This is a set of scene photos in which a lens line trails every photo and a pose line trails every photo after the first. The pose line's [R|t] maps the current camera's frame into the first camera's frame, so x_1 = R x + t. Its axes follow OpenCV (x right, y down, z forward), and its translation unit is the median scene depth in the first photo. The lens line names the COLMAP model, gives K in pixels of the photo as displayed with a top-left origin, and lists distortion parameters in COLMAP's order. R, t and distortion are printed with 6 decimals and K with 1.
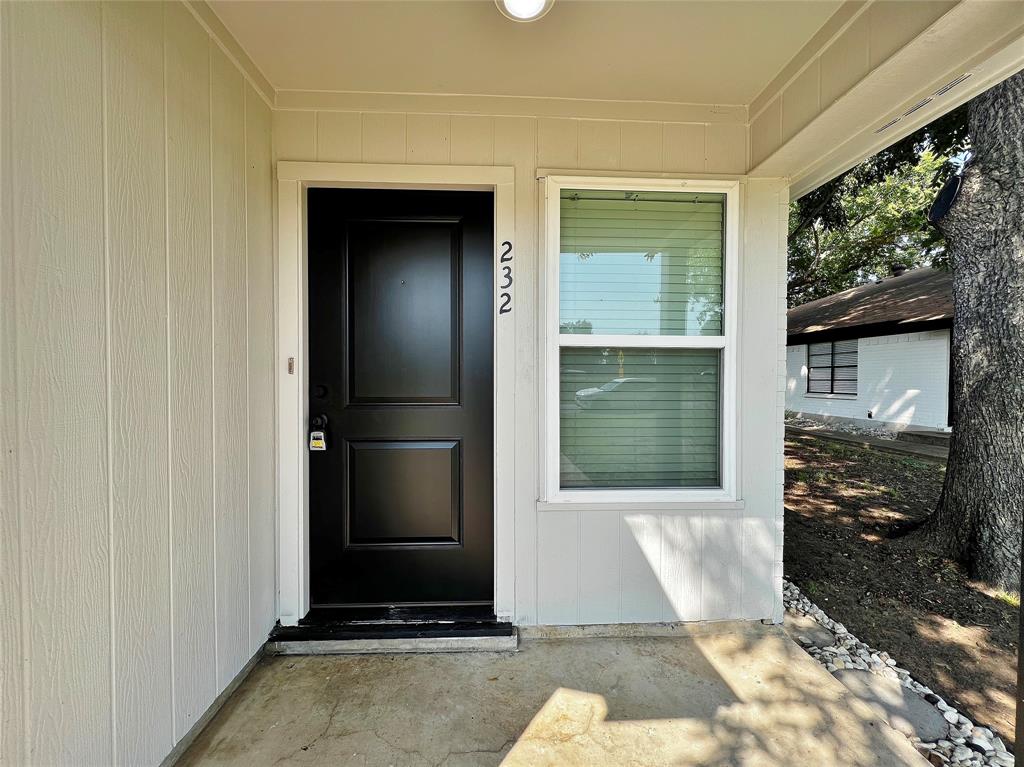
lens RADIAL K [[411.7, 0, 512.0], [0, 411.7, 383.5], [0, 0, 1]] dist [-0.002010, 0.000196]
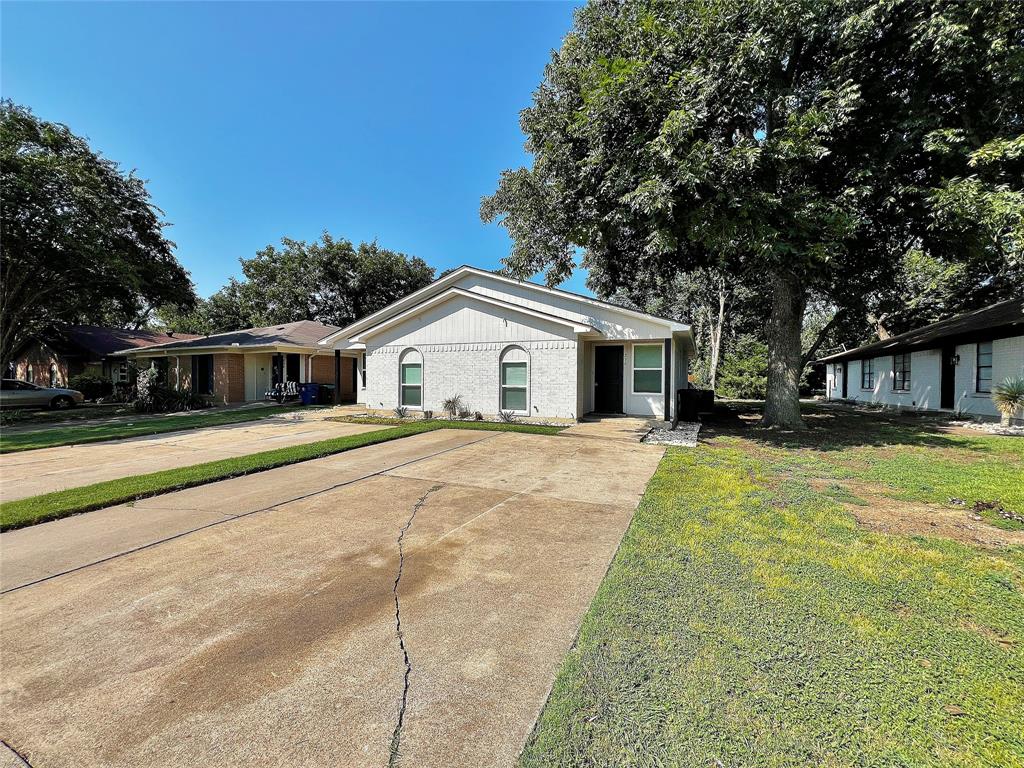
lens RADIAL K [[411.7, 0, 512.0], [0, 411.7, 384.0], [0, 0, 1]] dist [-0.002010, 0.000196]
pose [[0.923910, 0.007264, -0.382541, 0.798473], [-0.007338, 0.999972, 0.001266, 0.135275], [0.382539, 0.001638, 0.923938, -5.595349]]
